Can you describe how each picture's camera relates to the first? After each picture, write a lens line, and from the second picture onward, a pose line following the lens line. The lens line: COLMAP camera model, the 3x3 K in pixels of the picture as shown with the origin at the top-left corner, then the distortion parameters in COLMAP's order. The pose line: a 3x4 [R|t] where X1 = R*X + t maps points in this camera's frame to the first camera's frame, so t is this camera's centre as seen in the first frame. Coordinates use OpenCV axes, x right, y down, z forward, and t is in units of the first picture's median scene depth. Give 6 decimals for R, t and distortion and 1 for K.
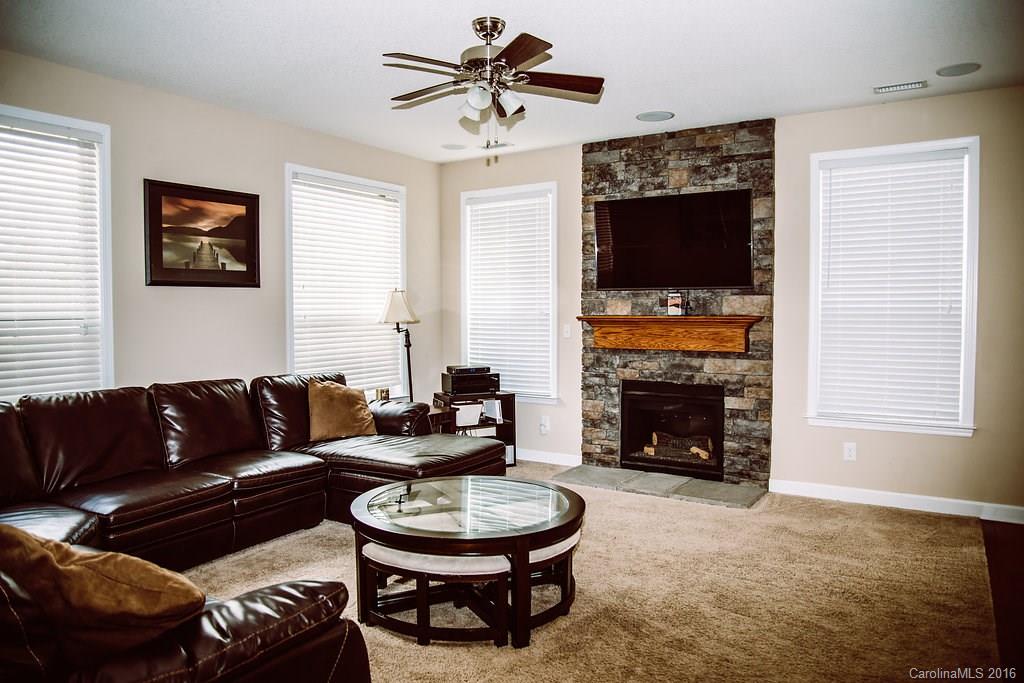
lens RADIAL K [[714.6, 0, 512.0], [0, 714.6, 341.5], [0, 0, 1]] dist [-0.093824, 0.005854]
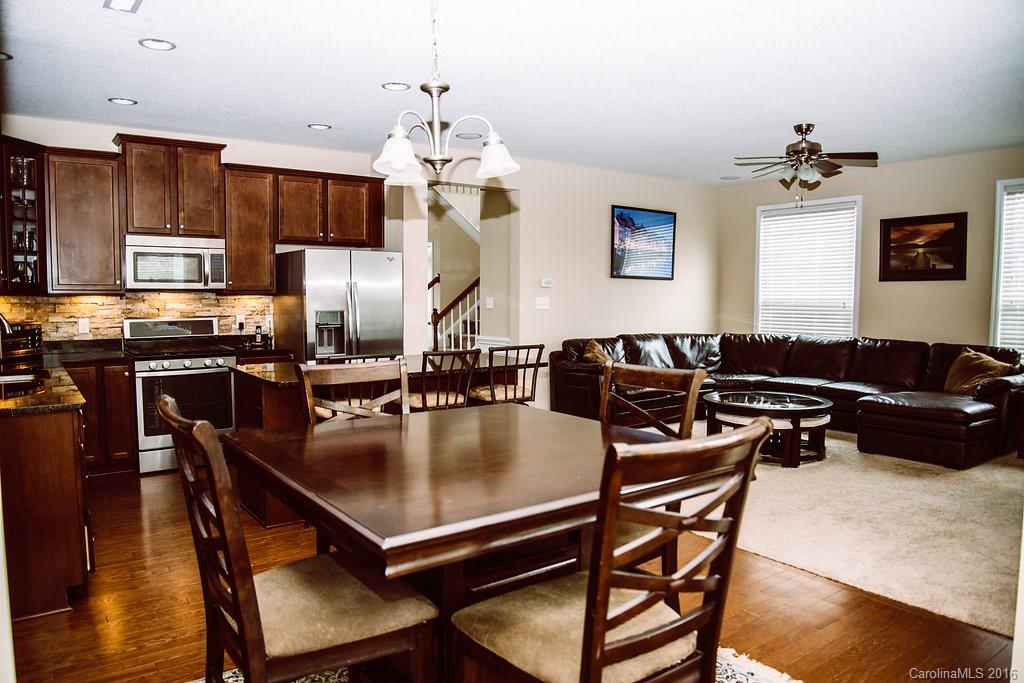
lens RADIAL K [[695.8, 0, 509.8], [0, 695.8, 348.7], [0, 0, 1]] dist [-0.081293, 0.036302]
pose [[-0.389079, 0.060234, -0.919233, 1.287387], [-0.051574, 0.994871, 0.087020, -0.013355], [0.919760, 0.081267, -0.383977, 0.758899]]
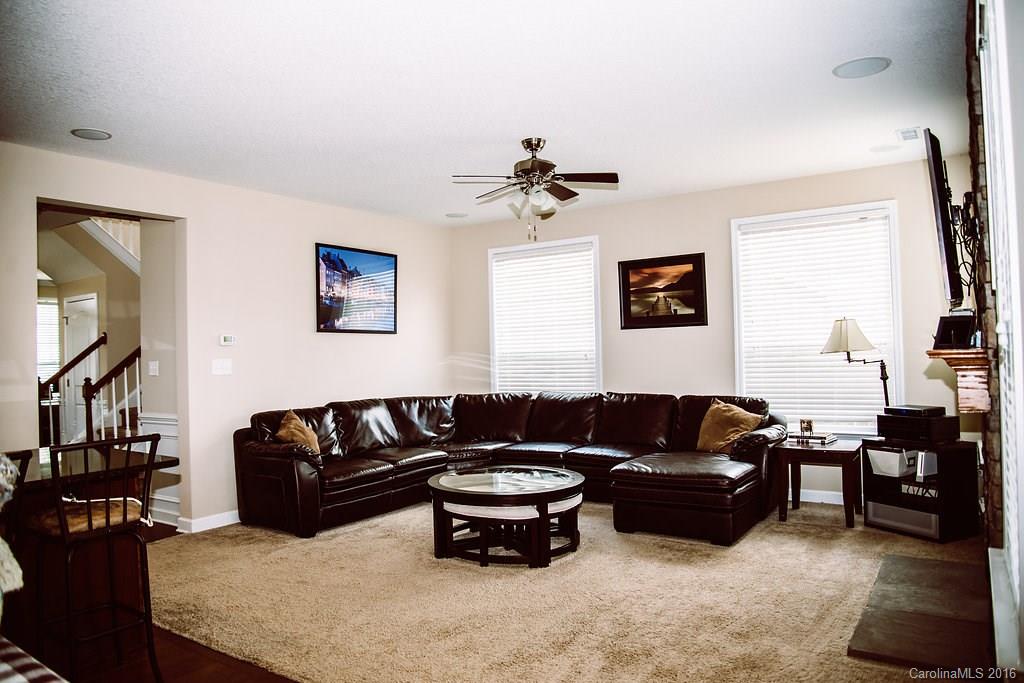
lens RADIAL K [[714.6, 0, 512.0], [0, 714.6, 341.5], [0, 0, 1]] dist [-0.093824, 0.005854]
pose [[-0.038858, -0.021063, -0.999023, 0.993343], [-0.025350, 0.999477, -0.020086, -0.014677], [0.998923, 0.024545, -0.039372, 0.759185]]
